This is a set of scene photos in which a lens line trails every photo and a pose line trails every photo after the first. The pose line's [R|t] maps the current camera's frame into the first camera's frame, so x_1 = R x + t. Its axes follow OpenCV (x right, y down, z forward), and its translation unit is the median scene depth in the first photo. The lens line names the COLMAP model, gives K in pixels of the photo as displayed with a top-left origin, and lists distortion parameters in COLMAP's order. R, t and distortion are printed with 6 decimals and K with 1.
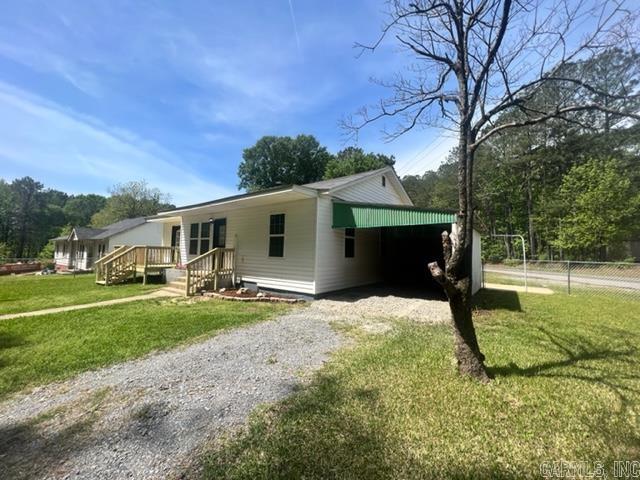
lens RADIAL K [[257.1, 0, 321.3], [0, 257.1, 240.1], [0, 0, 1]] dist [0.003939, 0.000127]
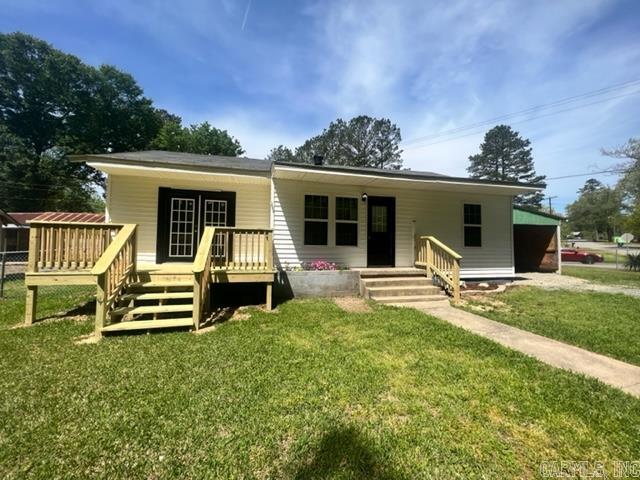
lens RADIAL K [[257.1, 0, 320.9], [0, 257.1, 240.3], [0, 0, 1]] dist [0.003939, 0.000127]
pose [[0.654073, 0.012091, 0.756335, -1.057885], [-0.040133, 0.999019, 0.018737, 0.036196], [-0.755366, -0.042610, 0.653916, 0.628316]]
